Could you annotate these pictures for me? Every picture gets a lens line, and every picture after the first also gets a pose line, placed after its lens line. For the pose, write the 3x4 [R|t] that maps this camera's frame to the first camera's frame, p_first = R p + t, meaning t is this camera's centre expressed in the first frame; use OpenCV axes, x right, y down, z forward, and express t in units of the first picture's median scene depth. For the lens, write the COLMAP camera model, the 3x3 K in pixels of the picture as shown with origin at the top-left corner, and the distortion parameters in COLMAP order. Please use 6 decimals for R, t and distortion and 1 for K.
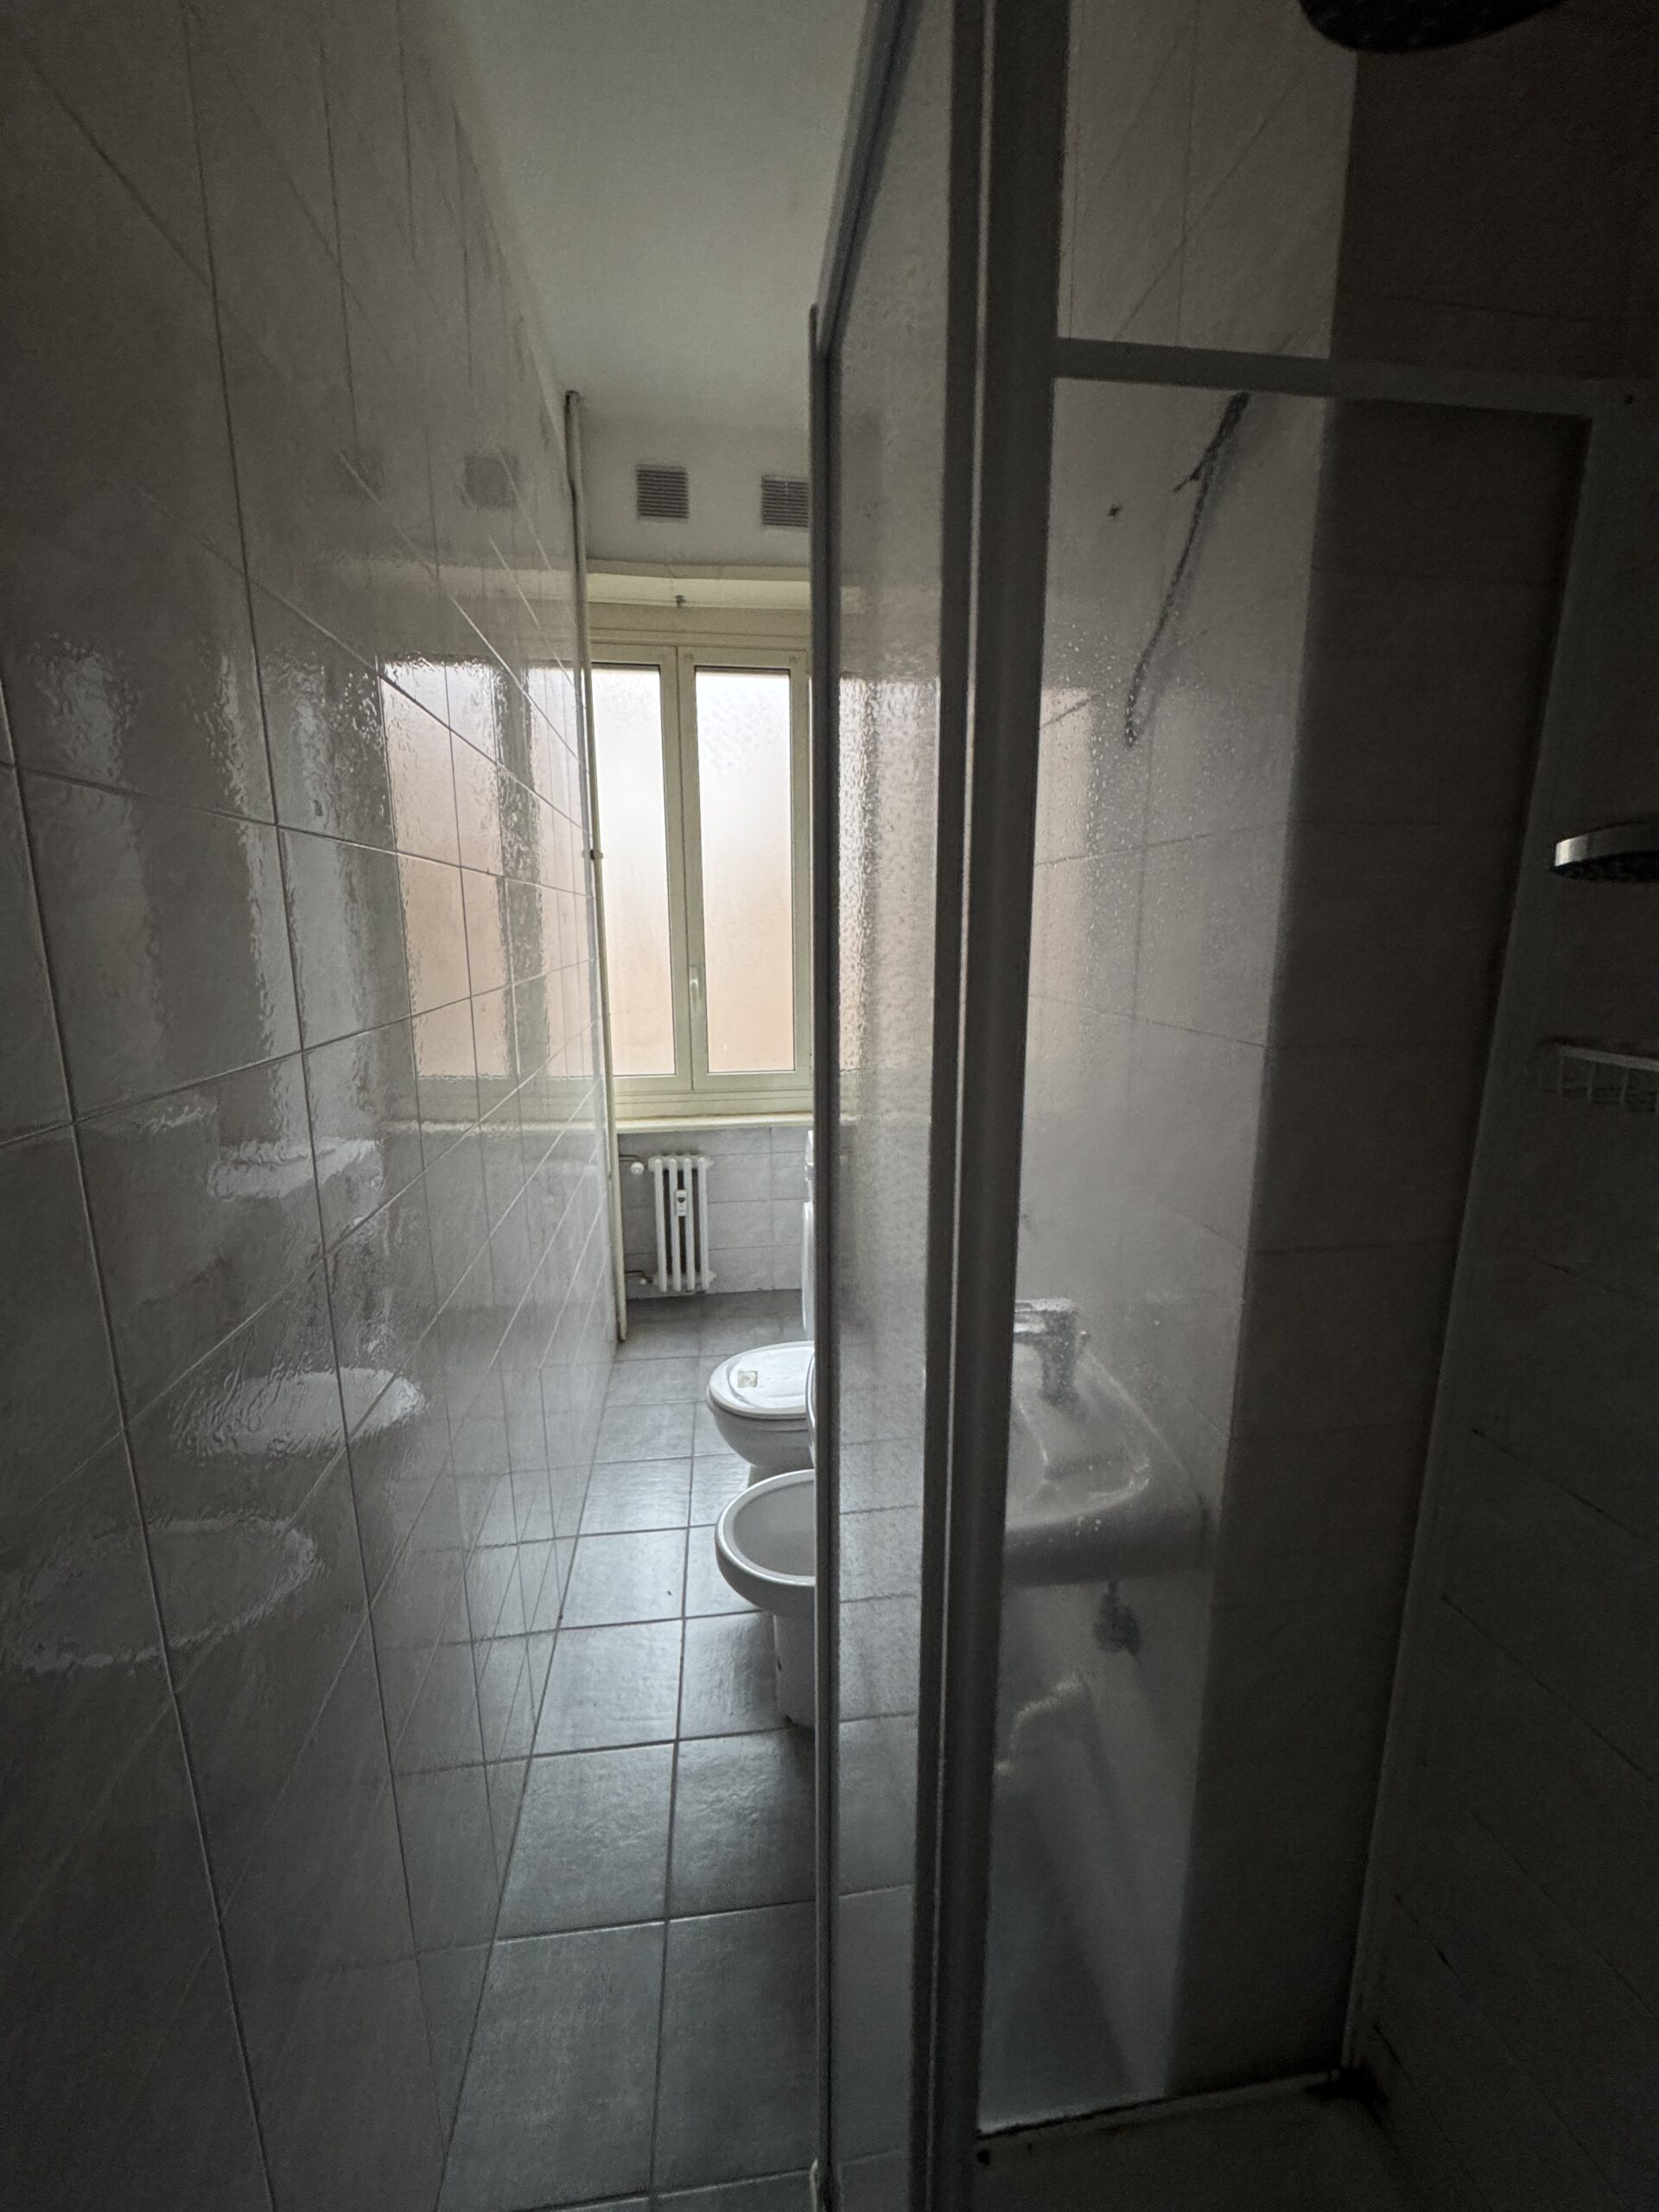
lens RADIAL K [[892.2, 0, 831.5], [0, 892.2, 1098.5], [0, 0, 1]] dist [-0.000299, 0.000132]
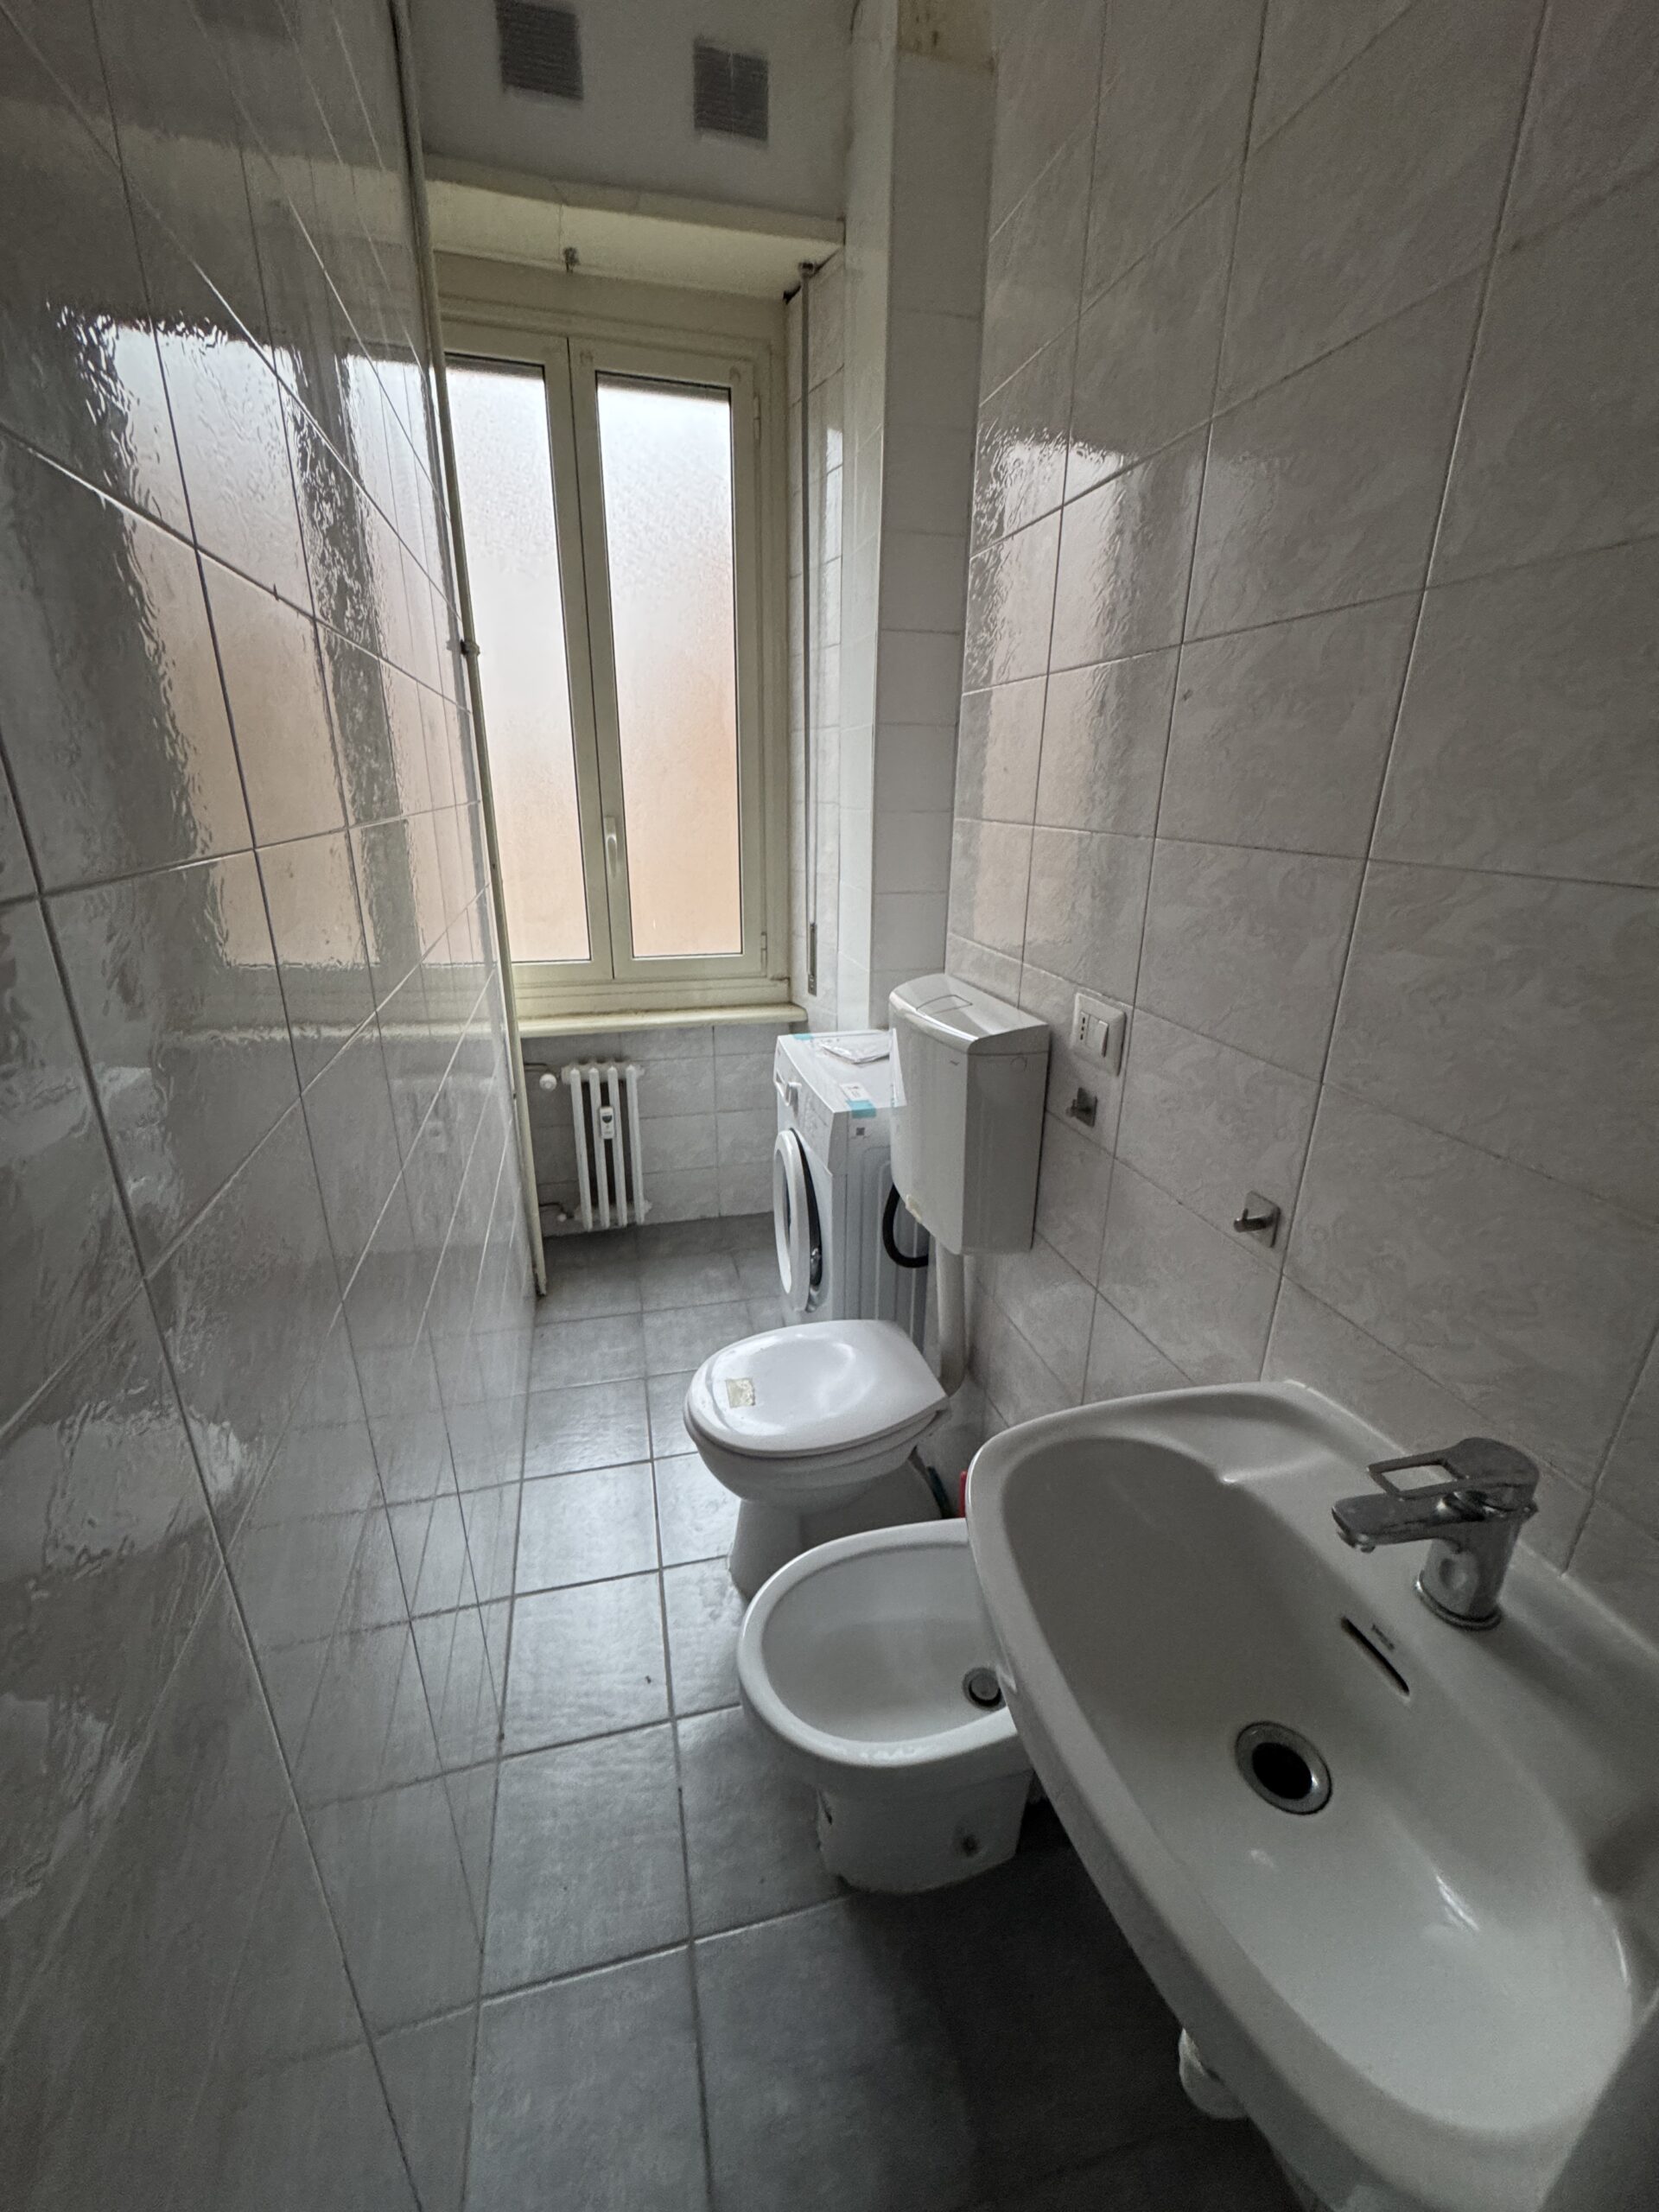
lens RADIAL K [[882.3, 0, 828.9], [0, 882.3, 1106.0], [0, 0, 1]] dist [-0.003223, 0.000620]
pose [[0.993005, -0.028170, 0.114665, -0.067592], [0.012535, 0.990787, 0.134847, -0.001965], [-0.117407, -0.132467, 0.984209, 0.220222]]
